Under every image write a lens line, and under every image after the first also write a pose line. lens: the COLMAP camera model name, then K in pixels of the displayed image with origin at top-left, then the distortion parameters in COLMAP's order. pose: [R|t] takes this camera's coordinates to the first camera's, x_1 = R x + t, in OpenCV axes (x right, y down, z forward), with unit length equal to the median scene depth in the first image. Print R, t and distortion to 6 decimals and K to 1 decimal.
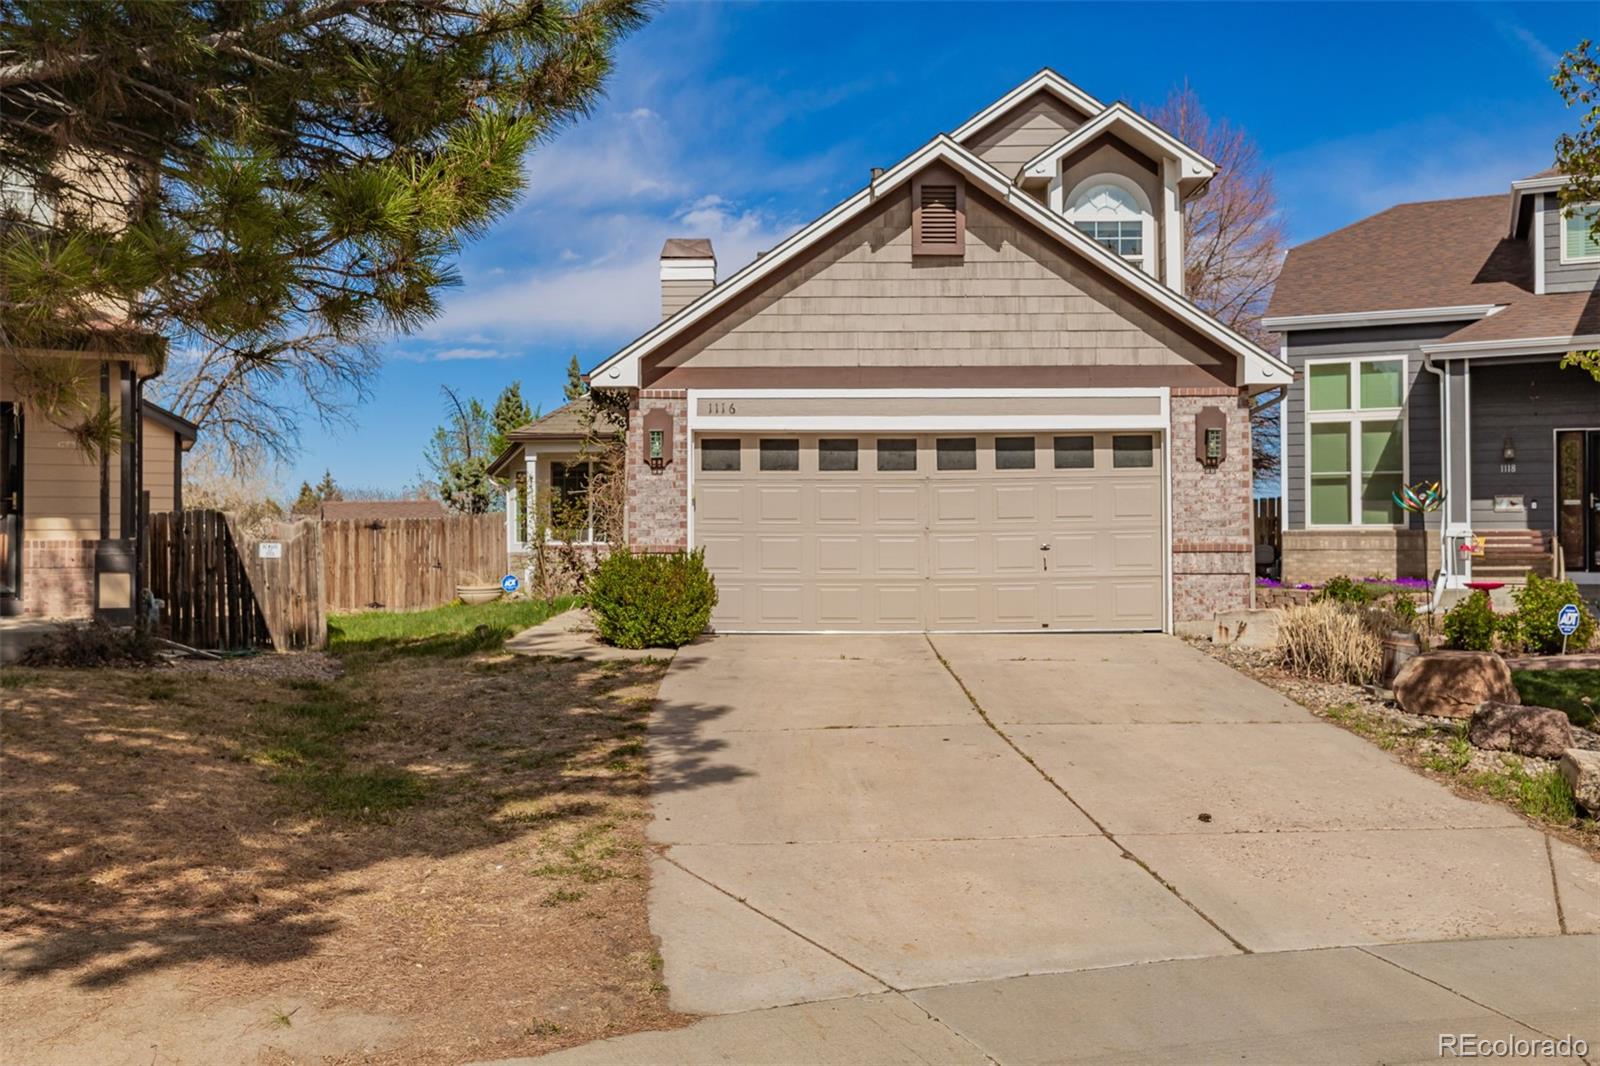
lens RADIAL K [[1423.8, 0, 801.1], [0, 1423.8, 532.8], [0, 0, 1]] dist [0.010336, 0.002109]
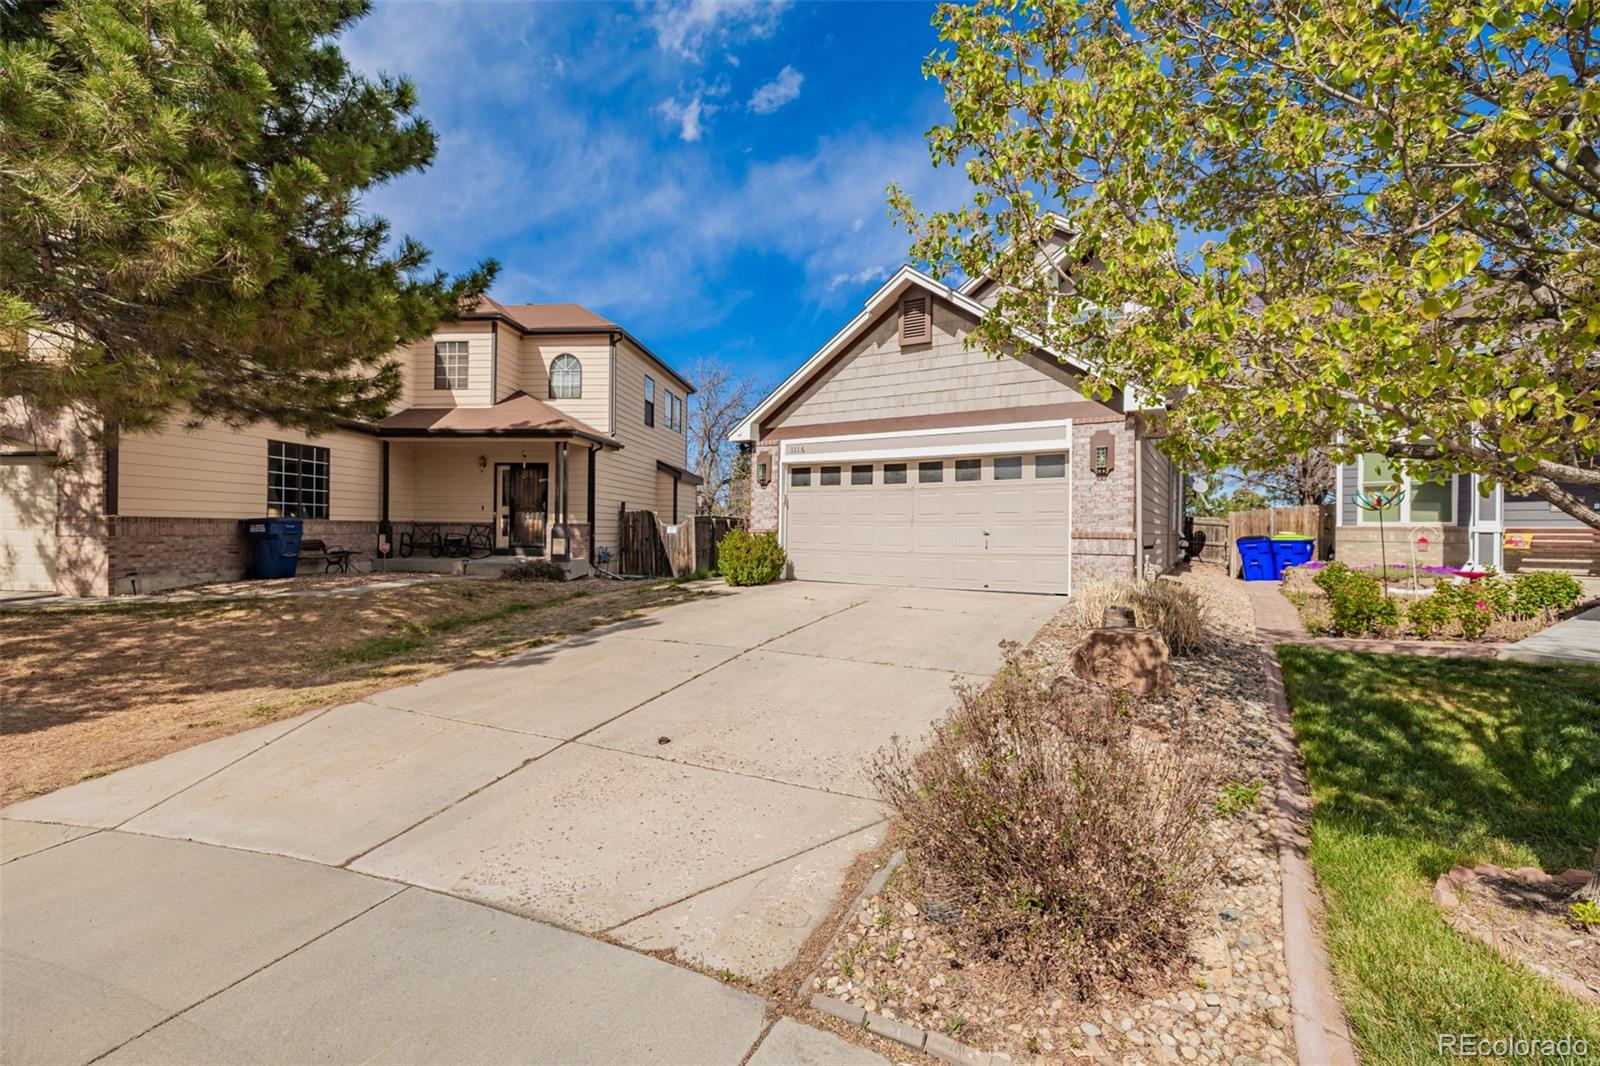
lens RADIAL K [[679.4, 0, 799.1], [0, 679.4, 532.7], [0, 0, 1]] dist [0.001692, 0.000080]
pose [[0.848155, 0.015027, -0.529536, 0.383859], [-0.010746, 0.999880, 0.011163, 0.003966], [0.529640, -0.003778, 0.848214, 0.301024]]
